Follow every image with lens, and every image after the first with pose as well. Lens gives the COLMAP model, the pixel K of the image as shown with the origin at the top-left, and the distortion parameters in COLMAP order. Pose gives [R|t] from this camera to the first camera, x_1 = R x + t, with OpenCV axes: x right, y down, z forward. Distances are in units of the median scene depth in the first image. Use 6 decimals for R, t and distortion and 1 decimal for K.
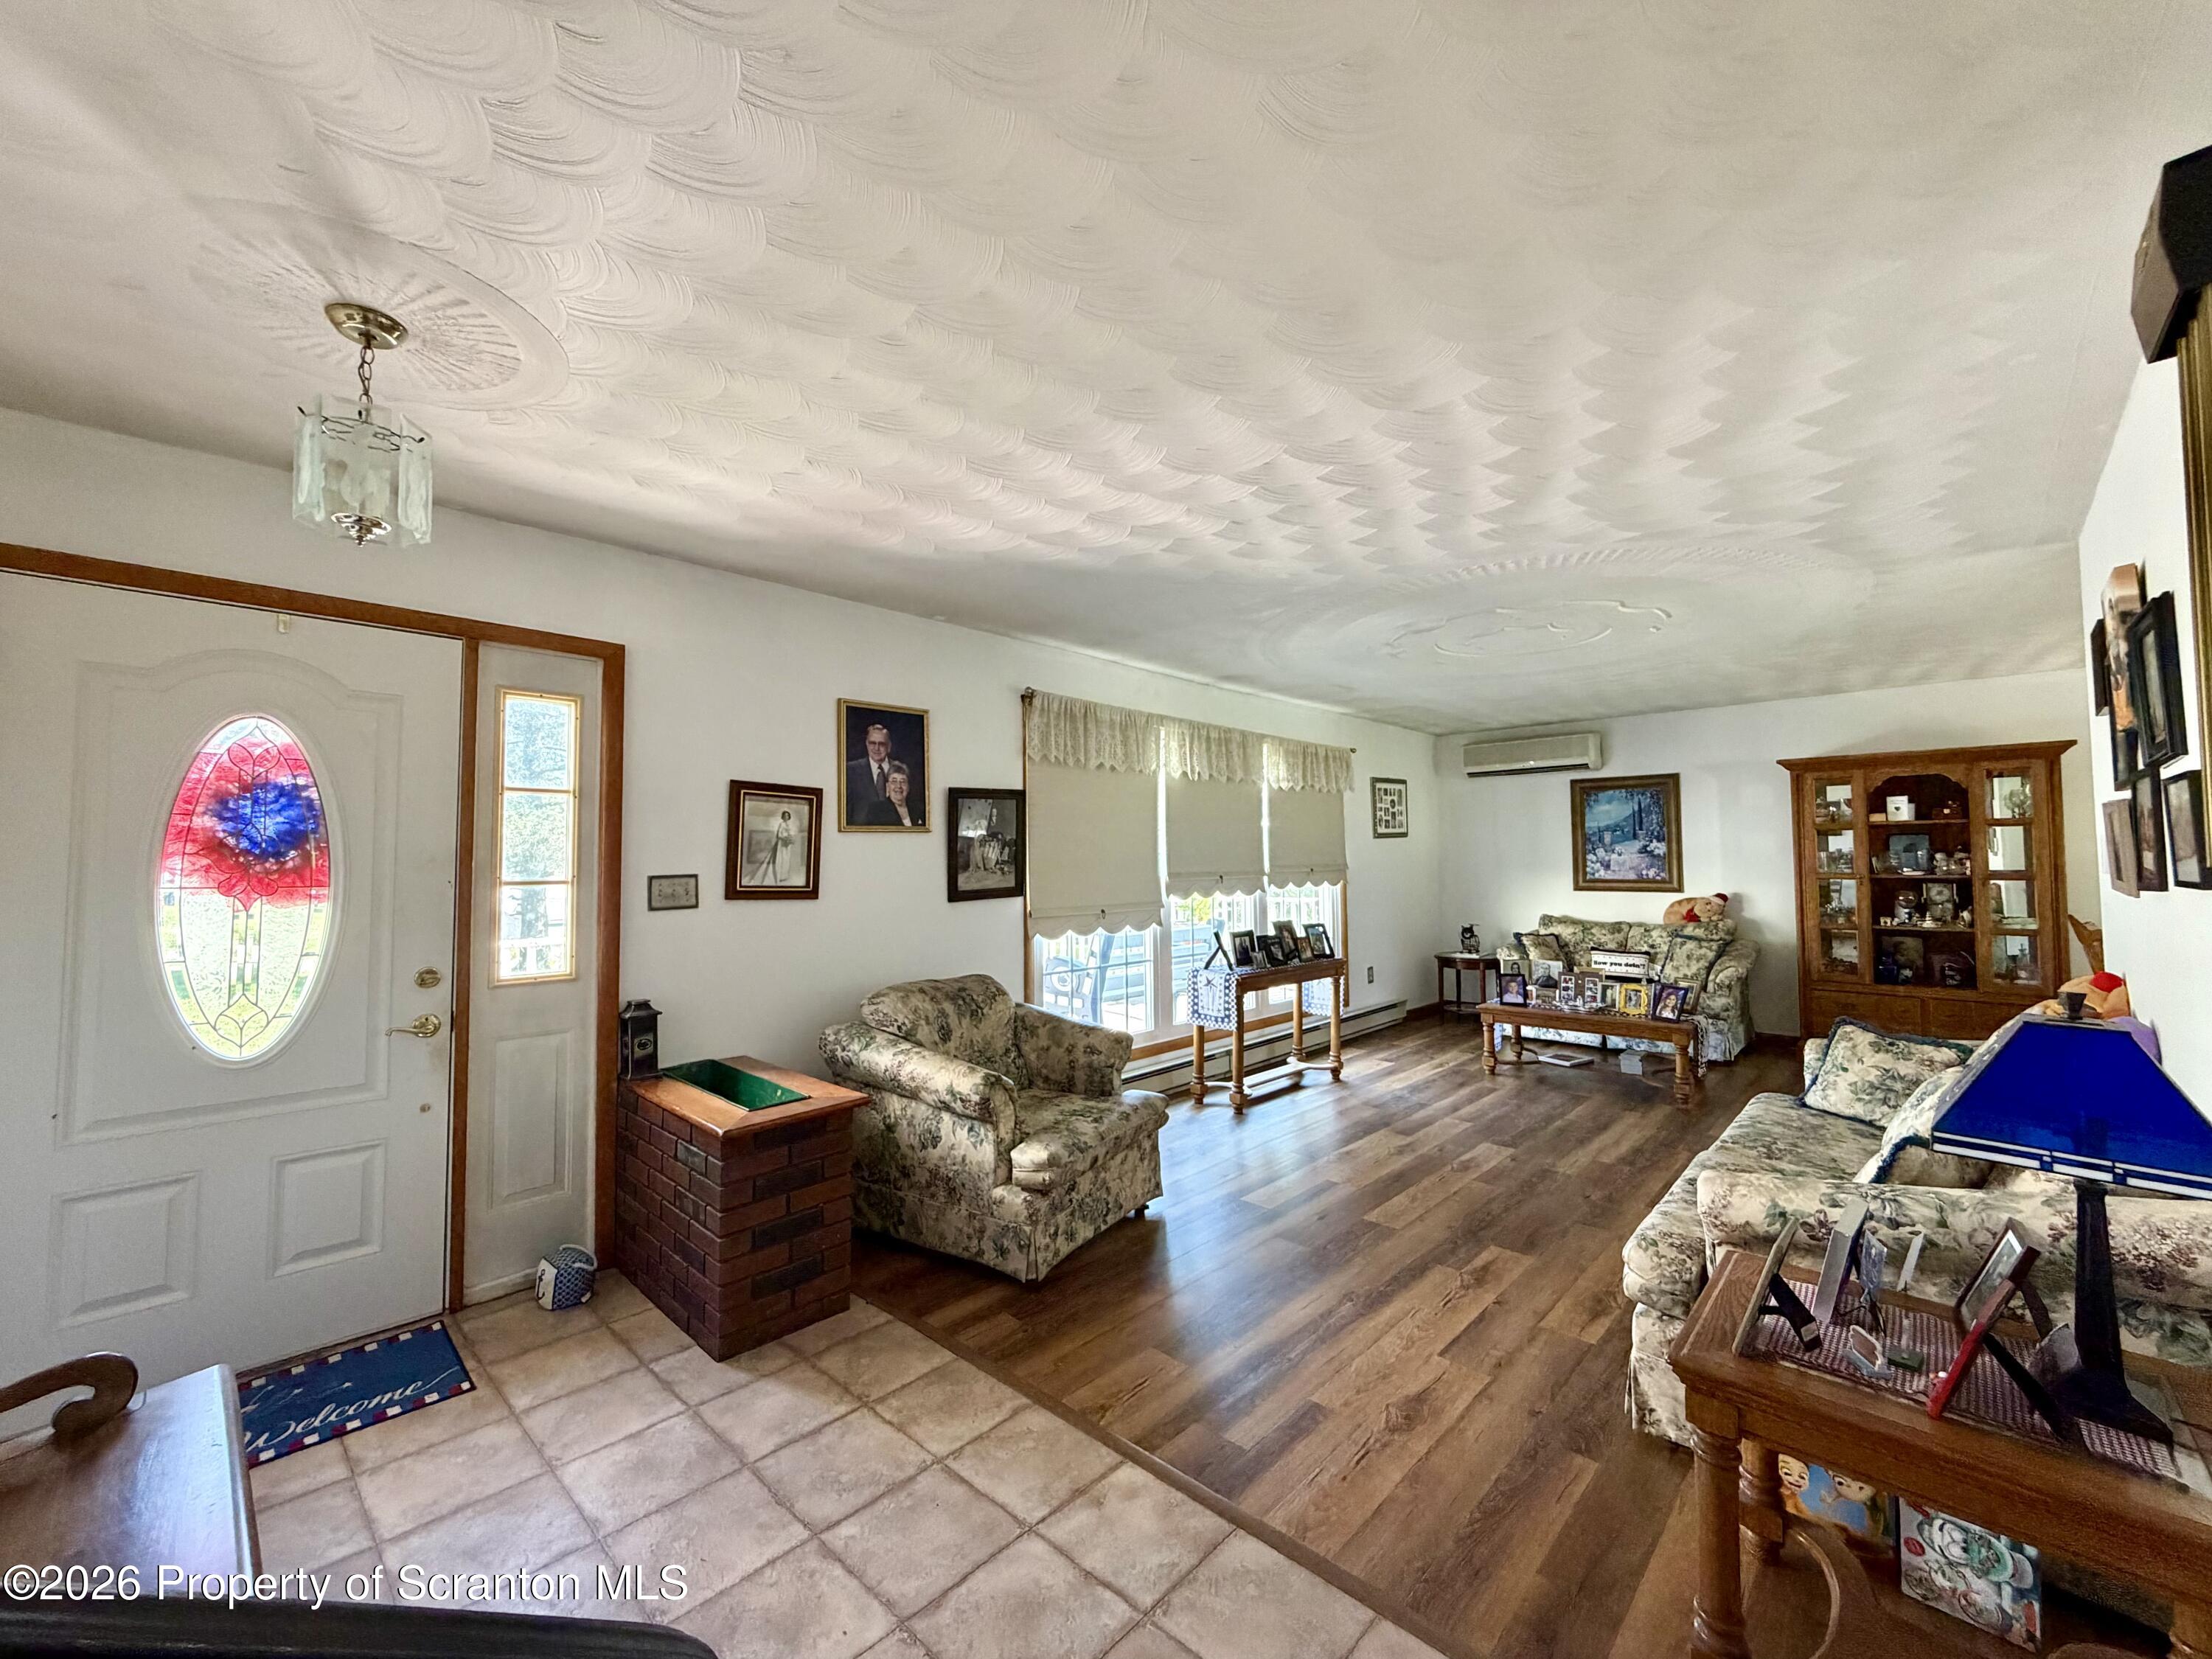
lens RADIAL K [[886.6, 0, 1099.4], [0, 886.6, 833.0], [0, 0, 1]] dist [0.008871, 0.000111]
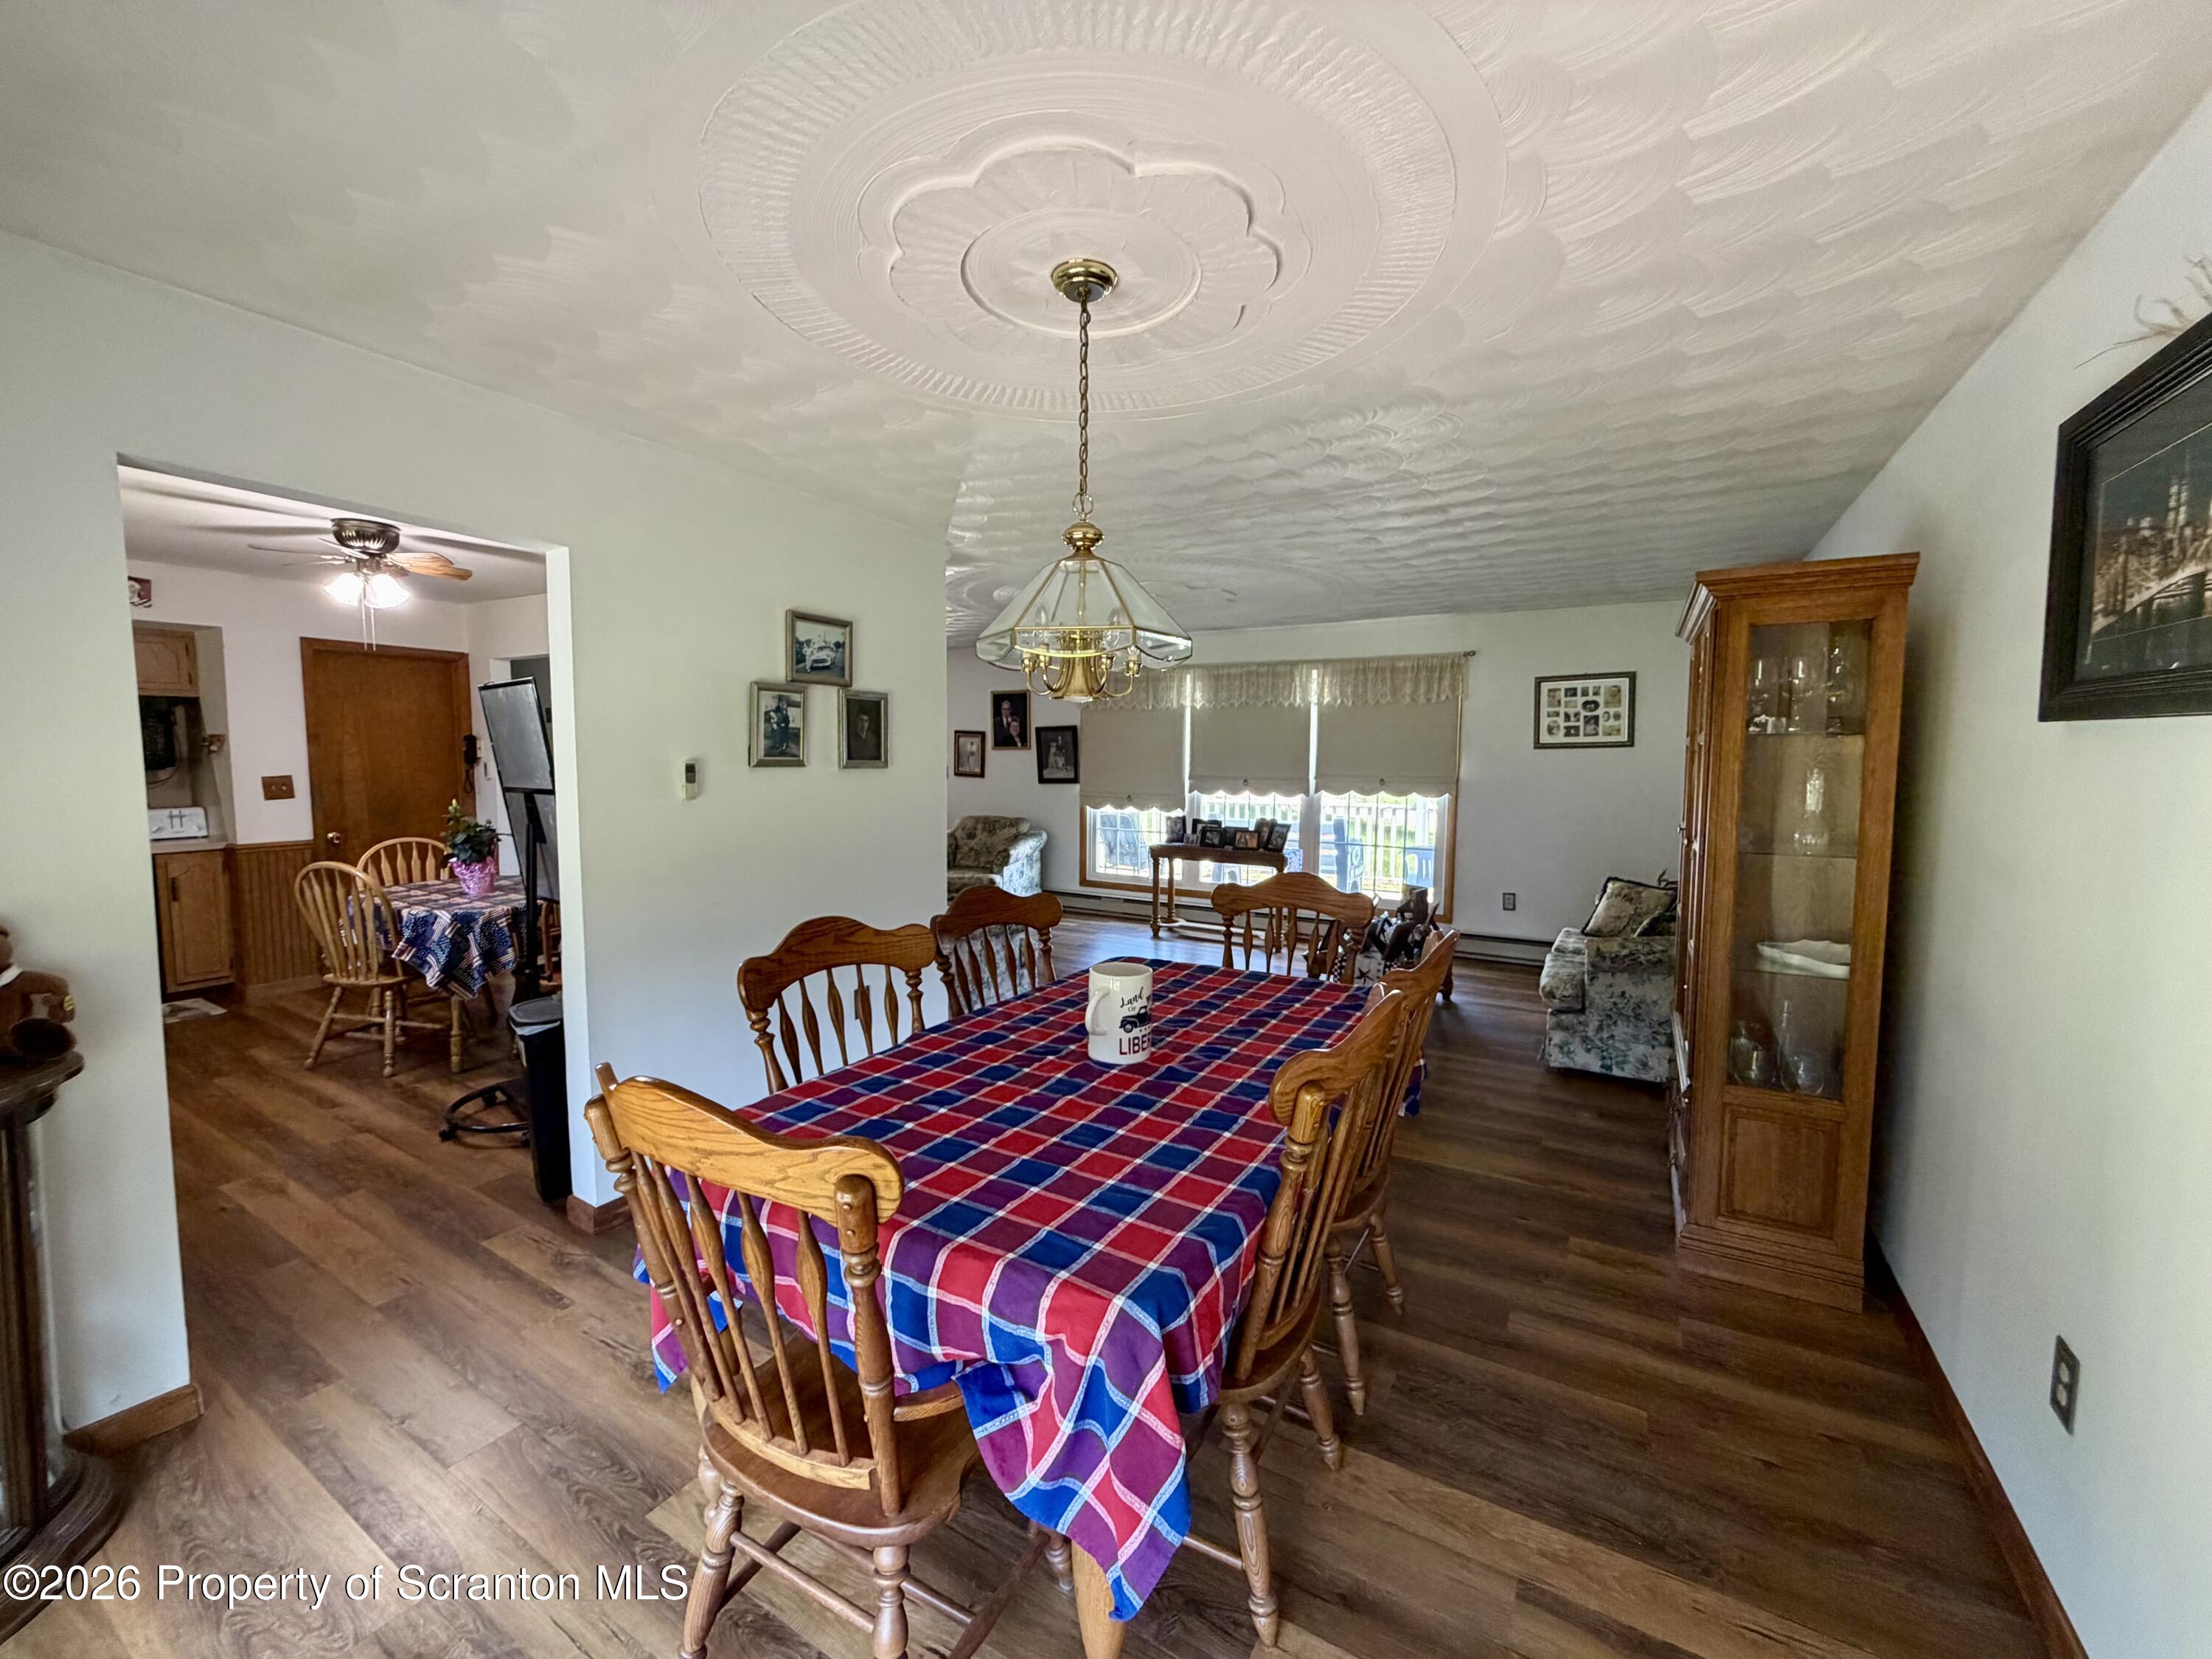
lens RADIAL K [[884.6, 0, 1105.0], [0, 884.6, 825.8], [0, 0, 1]] dist [0.001675, 0.000480]
pose [[0.213657, 0.099367, -0.971842, 1.823746], [0.027290, 0.993818, 0.107614, -0.039672], [0.976527, -0.049514, 0.209625, 0.704967]]
